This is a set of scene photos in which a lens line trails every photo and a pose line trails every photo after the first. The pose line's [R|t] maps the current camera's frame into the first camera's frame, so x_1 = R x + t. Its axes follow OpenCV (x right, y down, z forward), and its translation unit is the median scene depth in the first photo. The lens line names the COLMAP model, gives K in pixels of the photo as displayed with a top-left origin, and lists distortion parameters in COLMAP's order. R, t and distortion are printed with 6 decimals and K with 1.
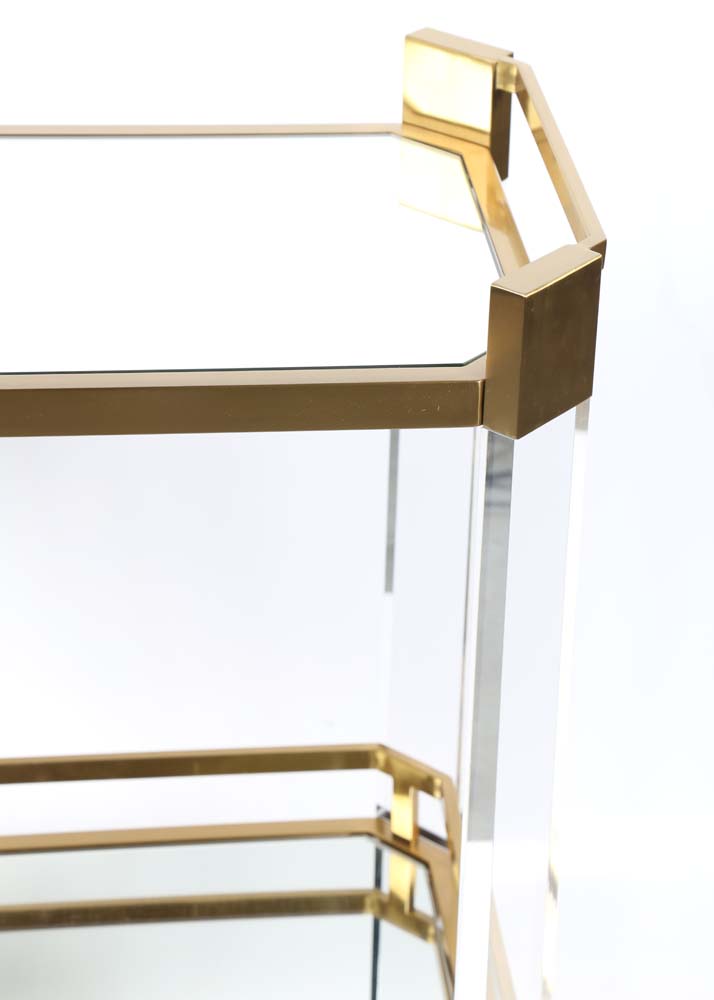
lens RADIAL K [[2849.6, 0, 389.6], [0, 2849.6, 526.1], [0, 0, 1]] dist [0.547874, 0.000000]
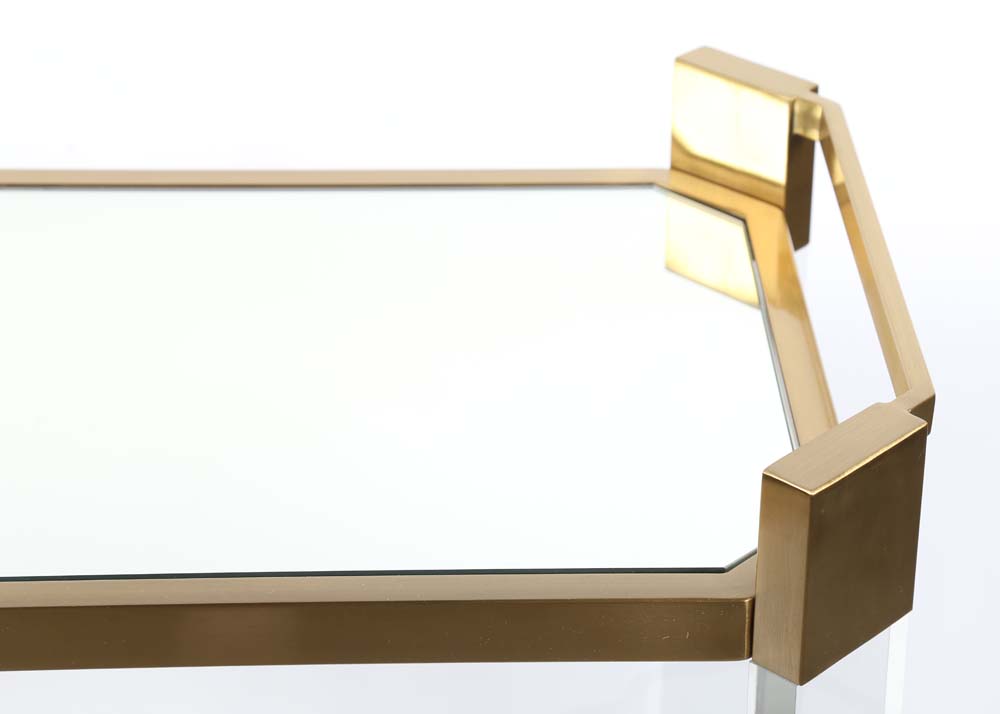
lens RADIAL K [[2849.6, 0, 501.3], [0, 2849.6, 355.9], [0, 0, 1]] dist [0.547874, 0.000000]
pose [[0.996450, 0.023785, -0.080759, 0.023026], [-0.023449, 0.999712, 0.005103, -0.095843], [0.080857, -0.003191, 0.996721, 0.247950]]
